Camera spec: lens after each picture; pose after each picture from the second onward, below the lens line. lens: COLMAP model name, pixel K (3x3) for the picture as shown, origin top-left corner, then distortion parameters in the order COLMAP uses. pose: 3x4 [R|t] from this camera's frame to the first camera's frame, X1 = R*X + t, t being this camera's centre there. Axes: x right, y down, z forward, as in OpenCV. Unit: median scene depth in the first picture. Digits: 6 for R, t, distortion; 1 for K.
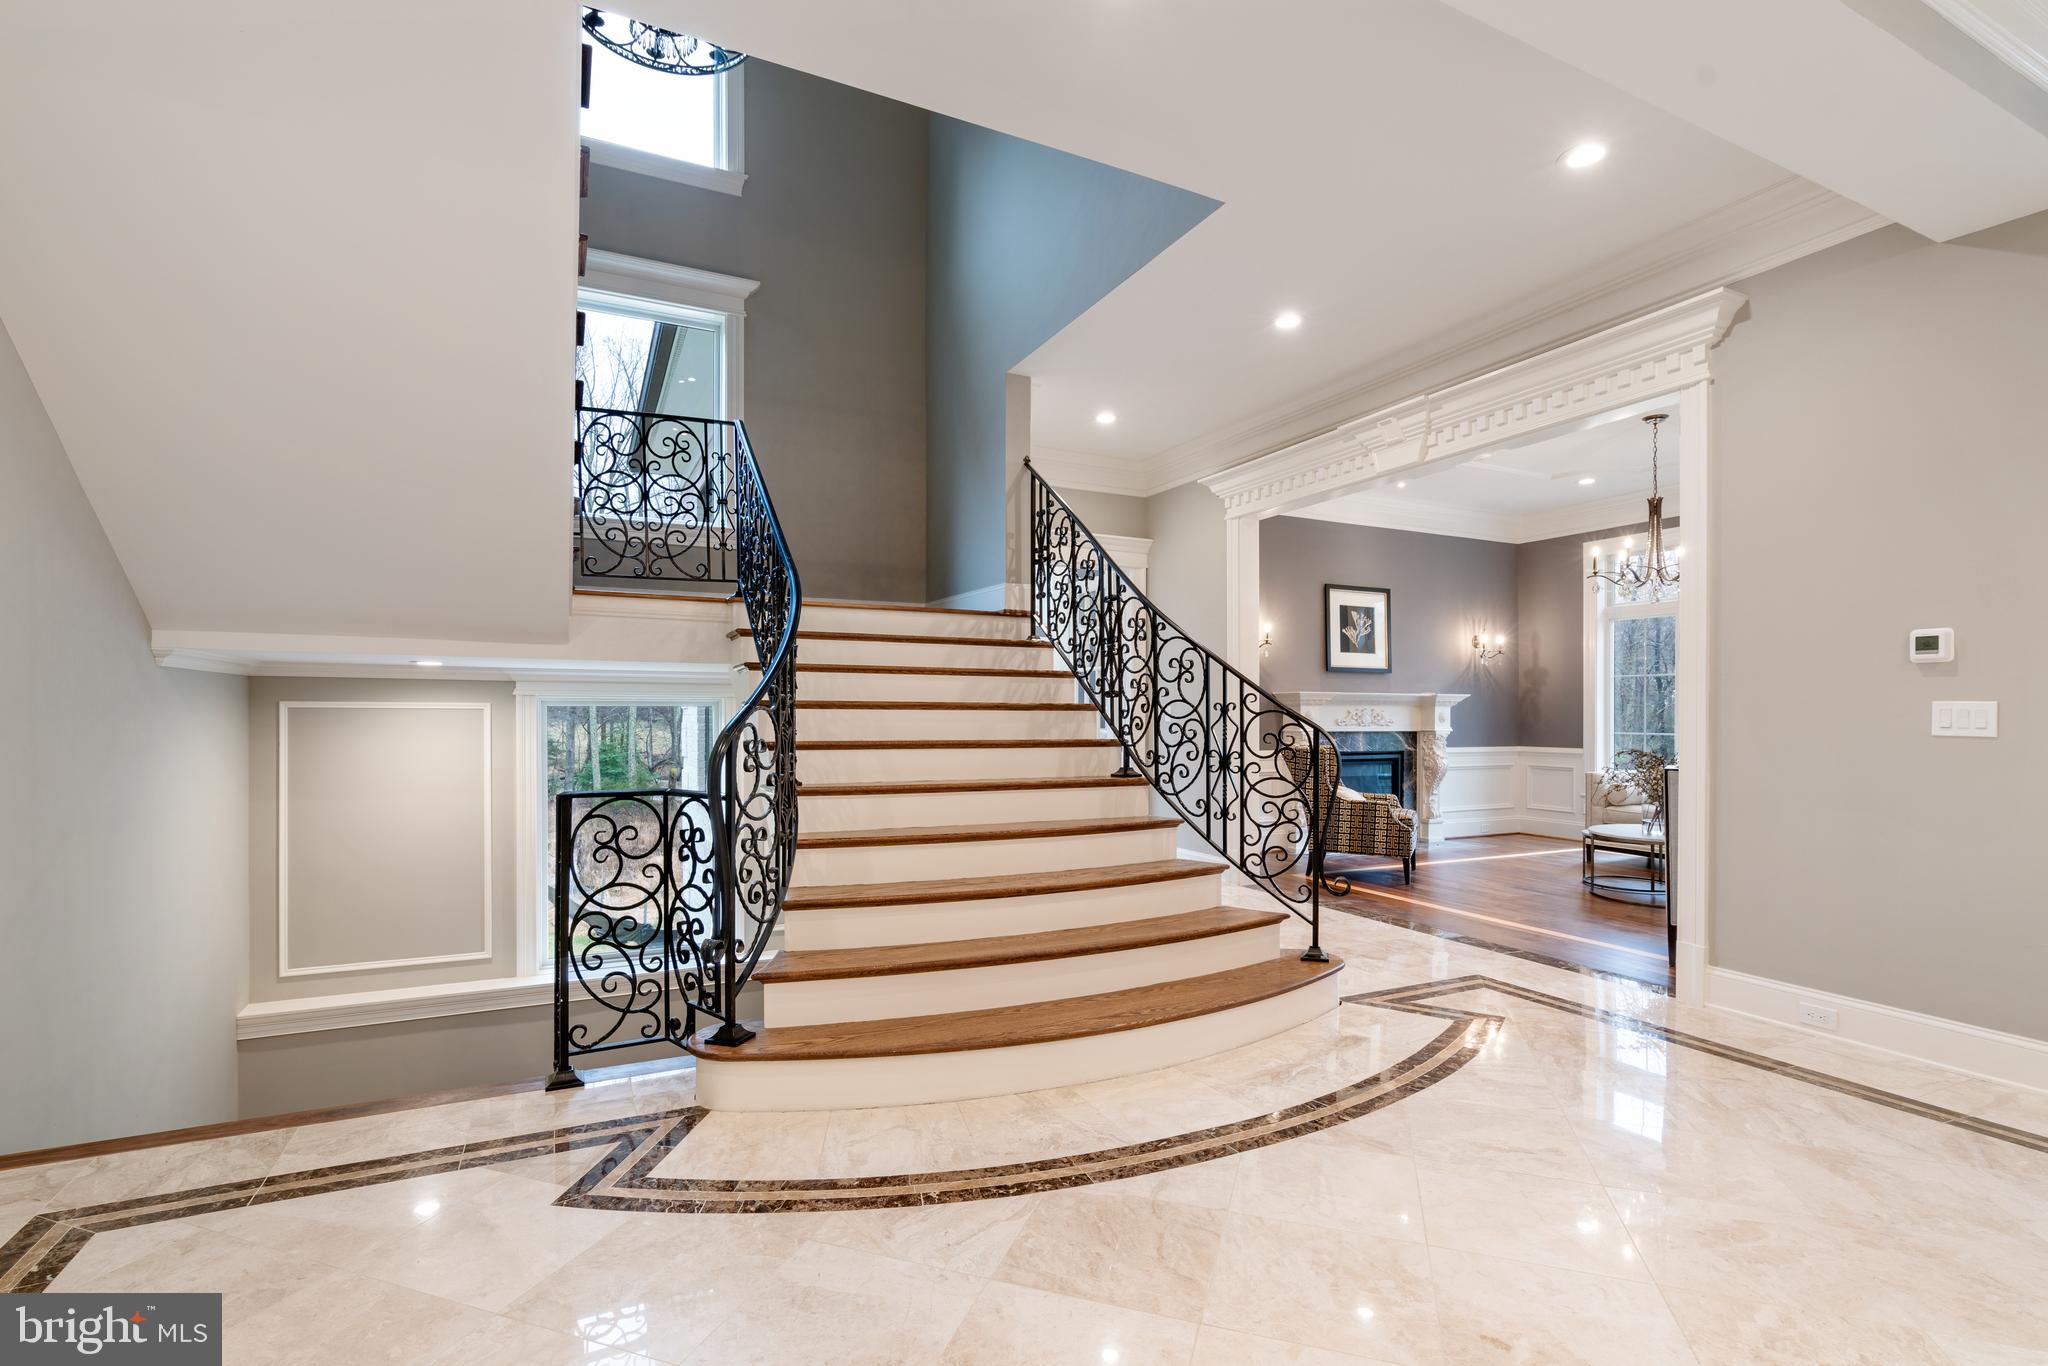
lens RADIAL K [[937.4, 0, 1028.6], [0, 937.4, 713.7], [0, 0, 1]] dist [-0.007774, 0.002534]
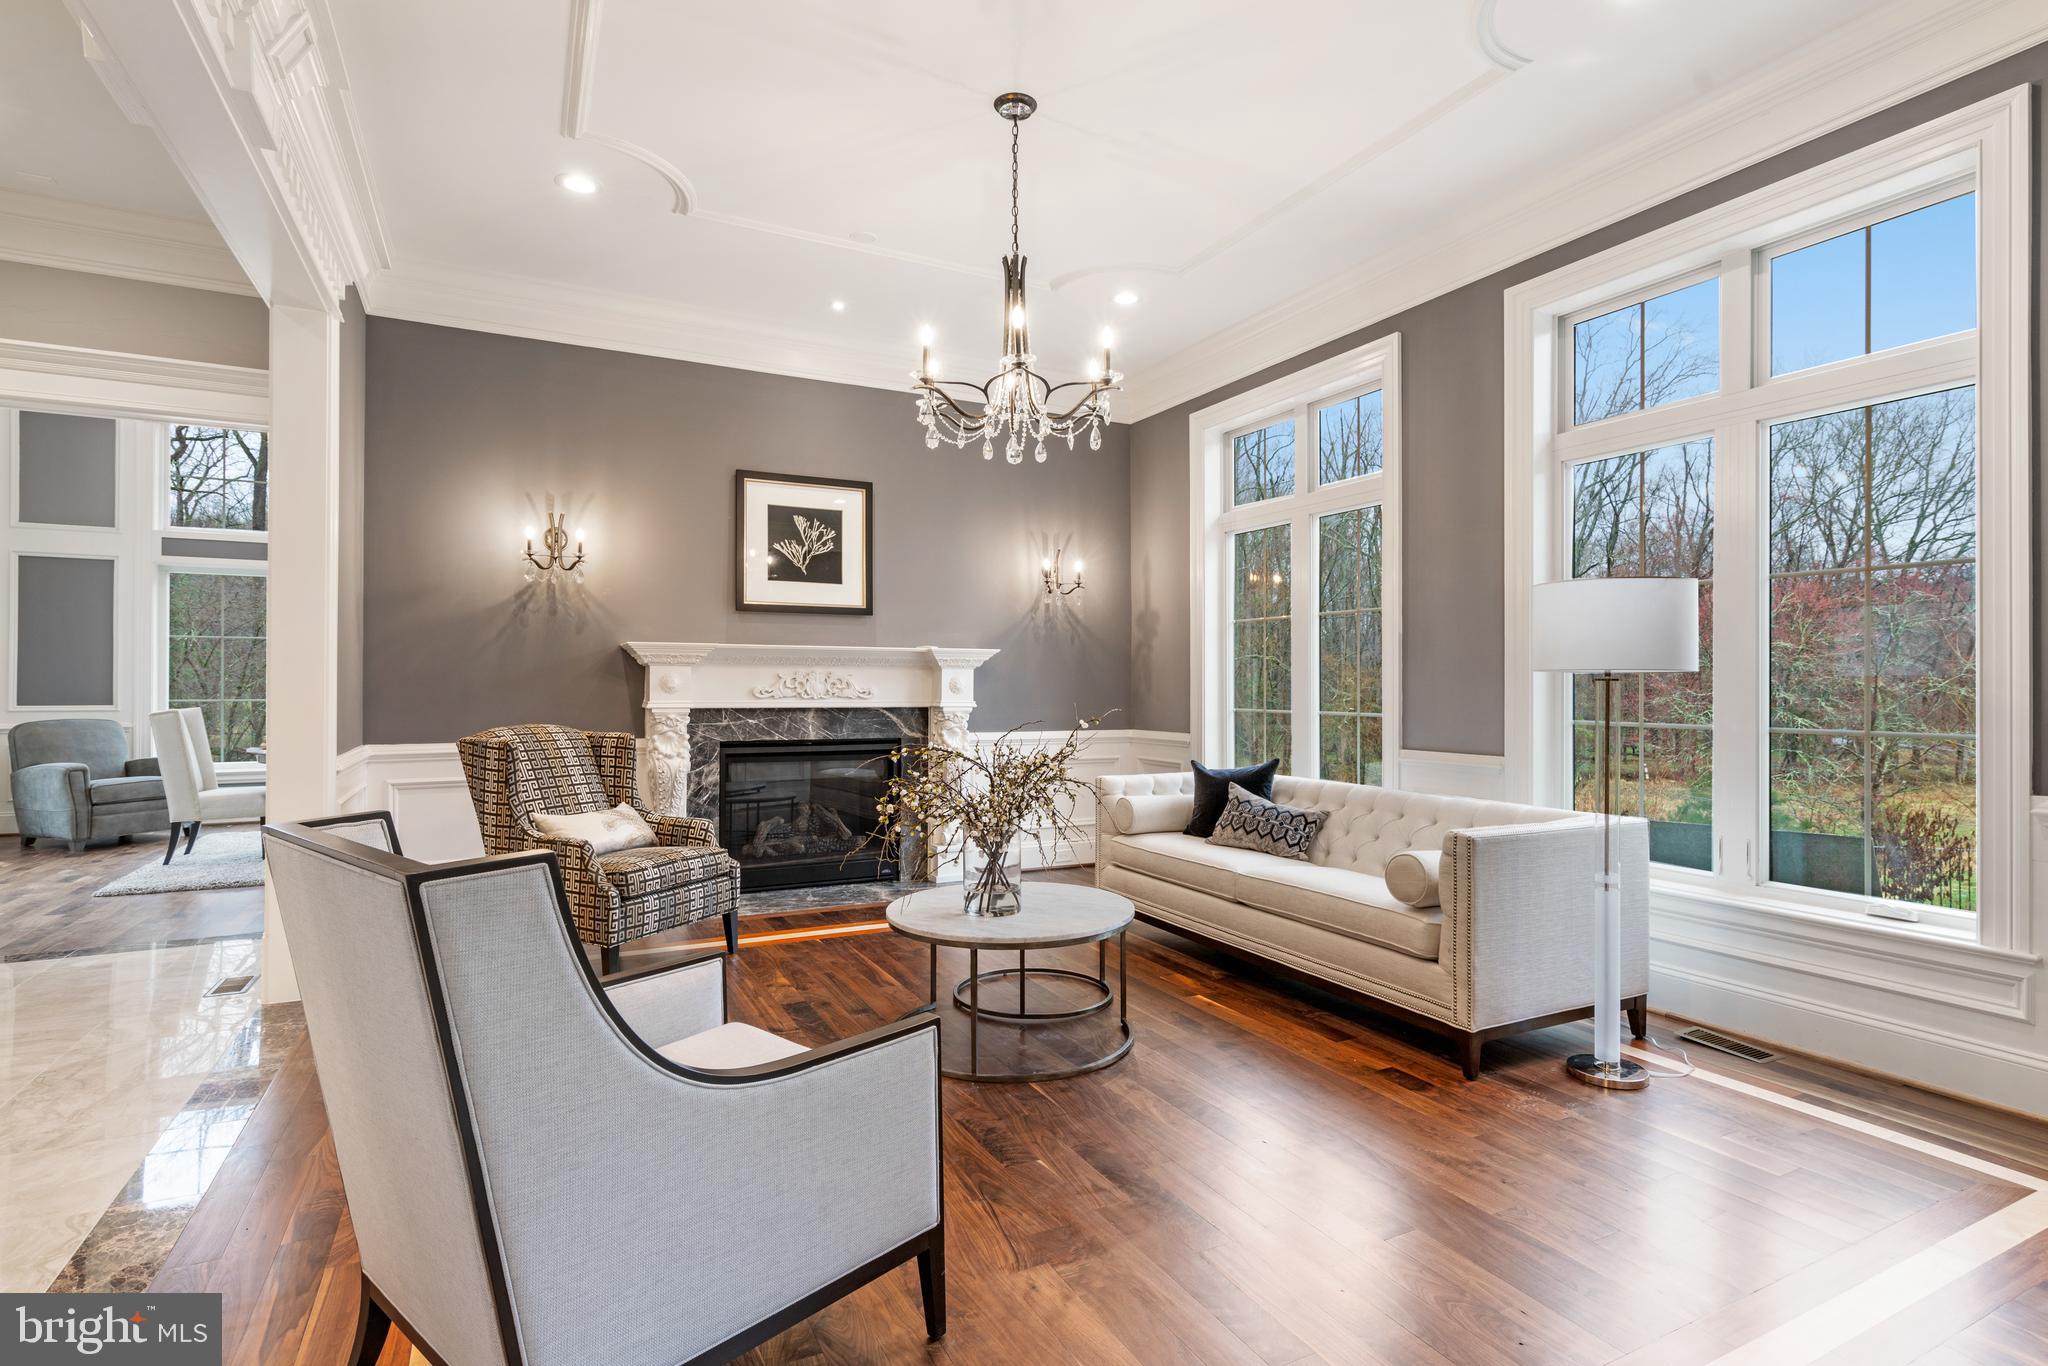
lens RADIAL K [[998.6, 0, 1032.3], [0, 998.6, 677.9], [0, 0, 1]] dist [-0.002306, 0.000240]
pose [[0.999389, -0.000772, 0.034943, 0.471608], [0.001025, 0.999973, -0.007233, 0.003910], [-0.034936, 0.007265, 0.999363, 0.321719]]
